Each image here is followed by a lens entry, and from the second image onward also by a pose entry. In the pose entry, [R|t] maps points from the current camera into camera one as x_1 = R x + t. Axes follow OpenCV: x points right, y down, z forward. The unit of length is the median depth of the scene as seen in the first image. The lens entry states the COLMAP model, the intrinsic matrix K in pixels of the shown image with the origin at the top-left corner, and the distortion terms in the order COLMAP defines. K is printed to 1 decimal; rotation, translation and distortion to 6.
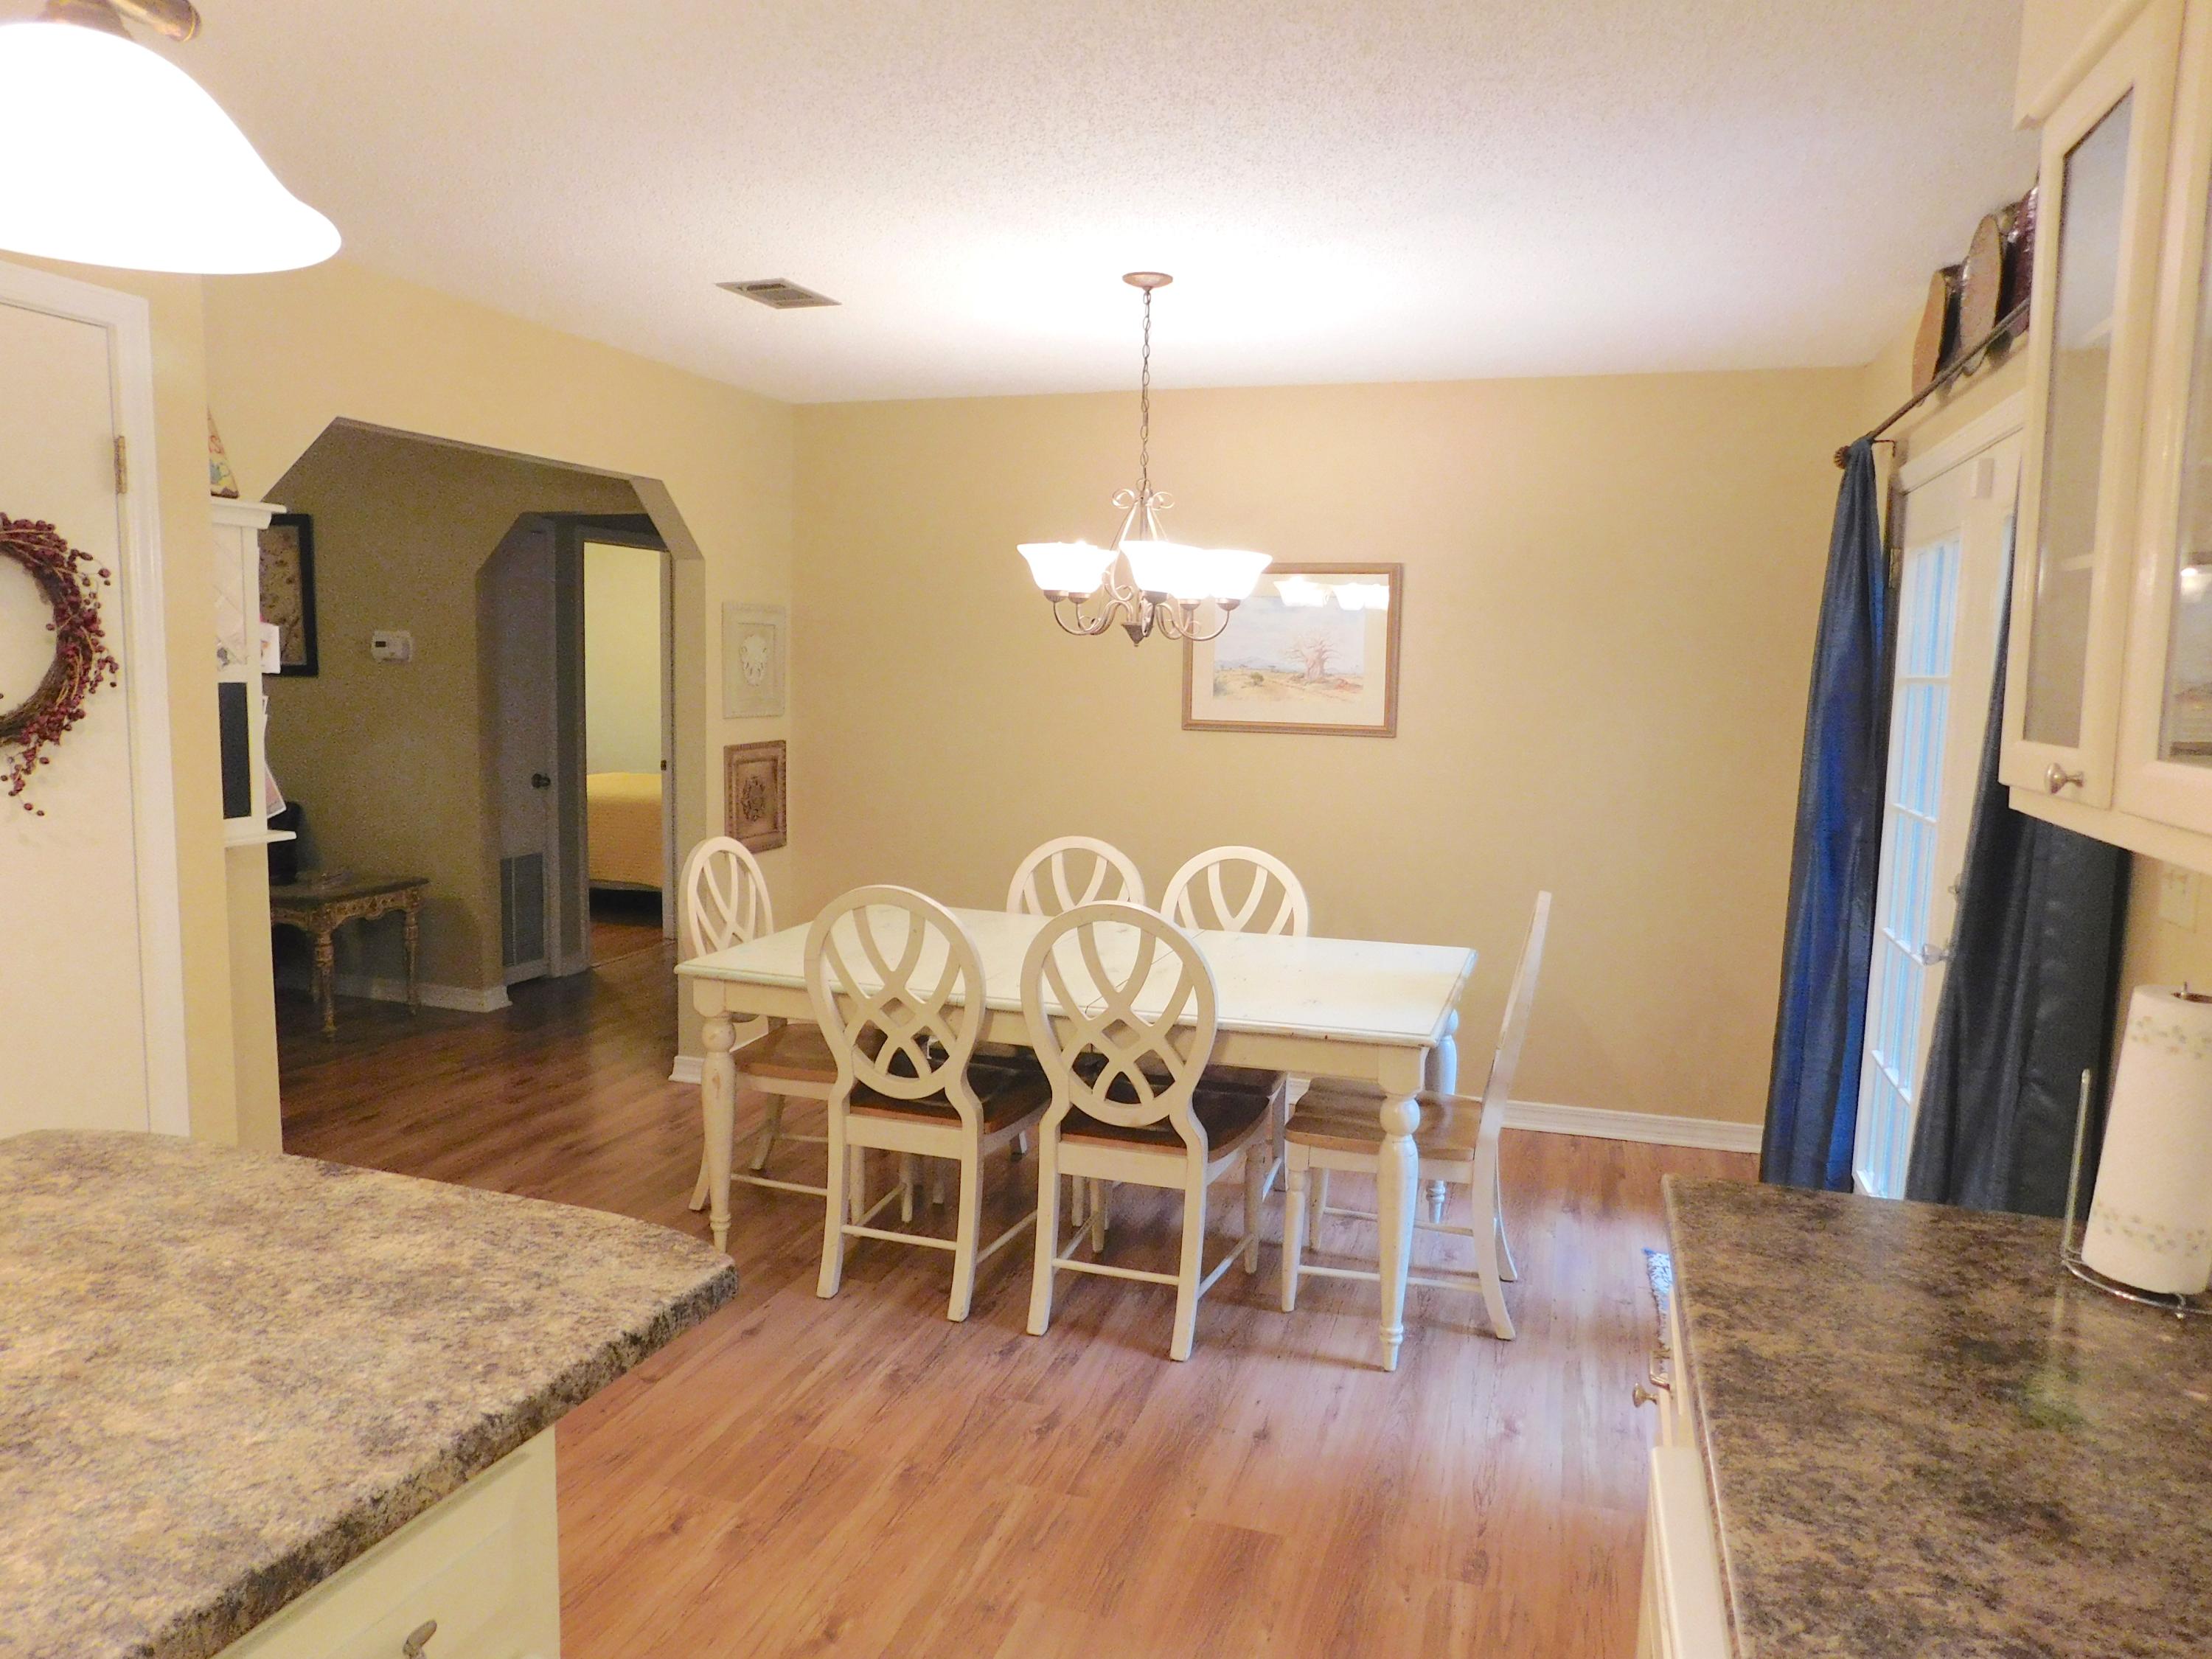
lens RADIAL K [[1469.9, 0, 1124.4], [0, 1469.9, 806.0], [0, 0, 1]] dist [-0.064498, 0.051825]
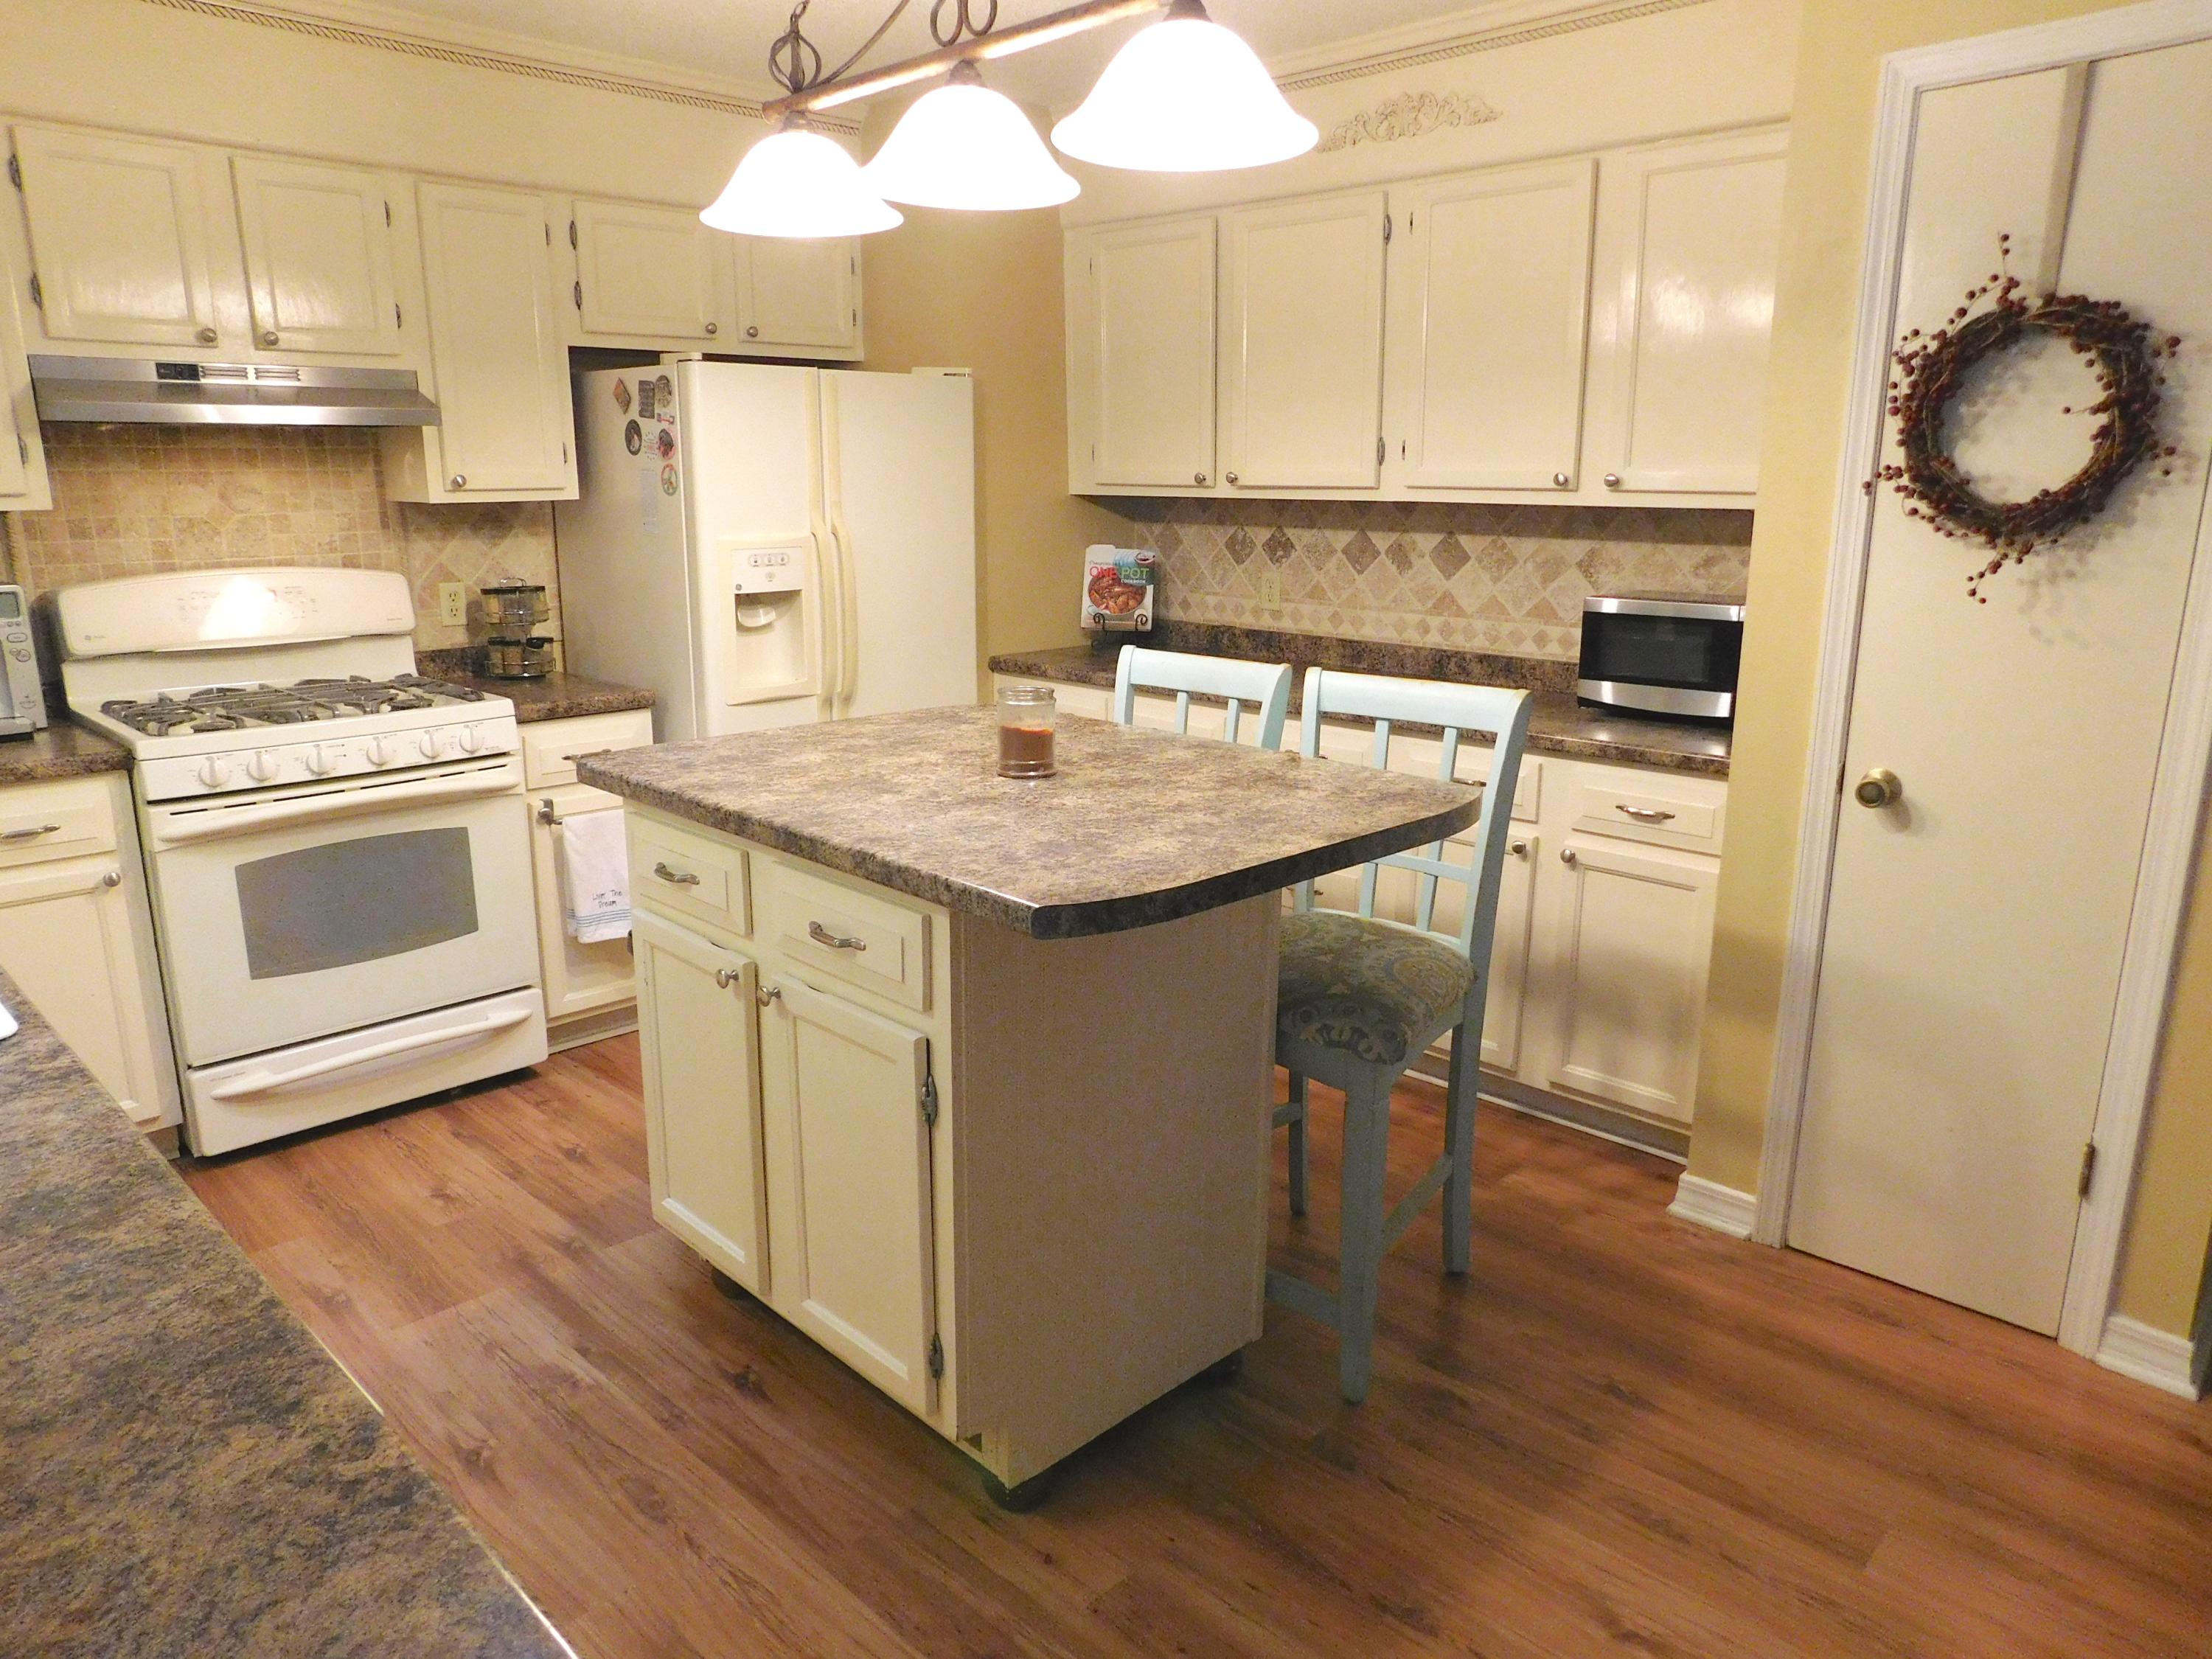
lens RADIAL K [[1469.9, 0, 1087.5], [0, 1469.9, 820.7], [0, 0, 1]] dist [-0.064498, 0.051825]
pose [[-0.457103, 0.182808, -0.870424, 0.781525], [-0.094053, 0.963227, 0.251691, -0.073812], [0.884427, 0.196915, -0.423101, 1.556256]]
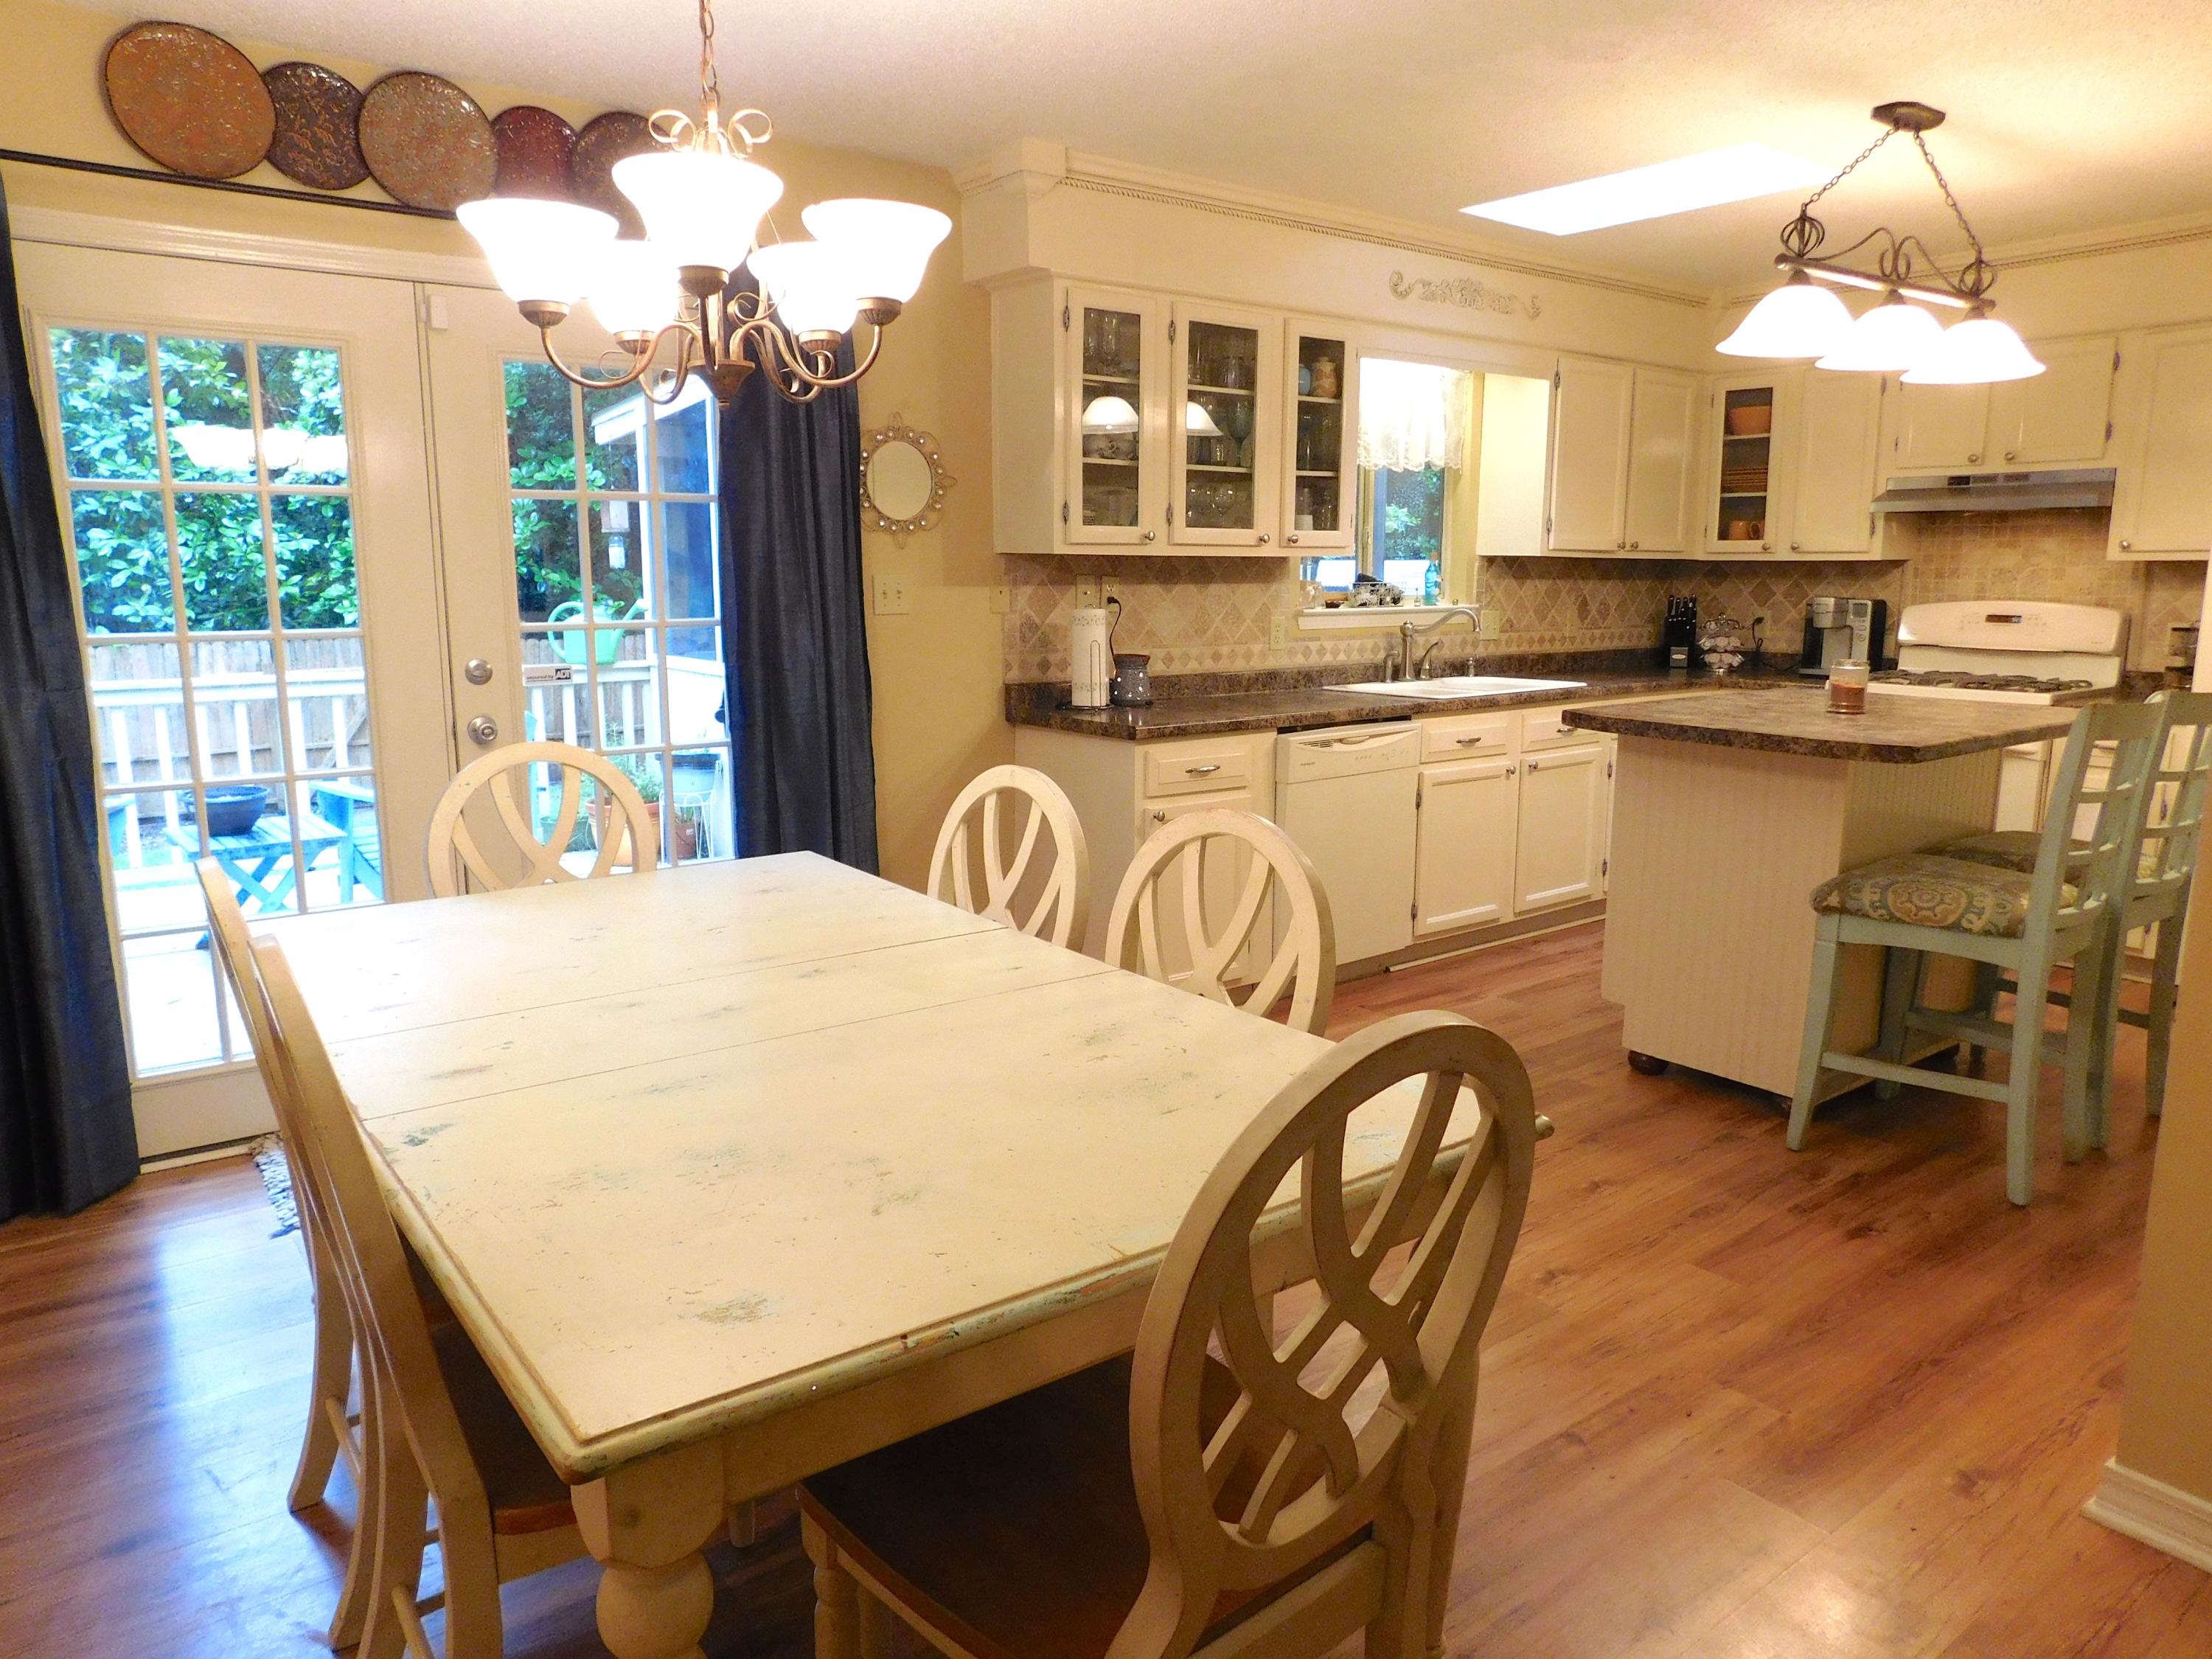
lens RADIAL K [[1469.9, 0, 1115.3], [0, 1469.9, 830.6], [0, 0, 1]] dist [-0.064498, 0.051825]
pose [[-0.818762, -0.126915, 0.559930, -1.203159], [0.033136, 0.963190, 0.266773, -0.264003], [-0.573177, 0.236977, -0.784417, 3.870233]]
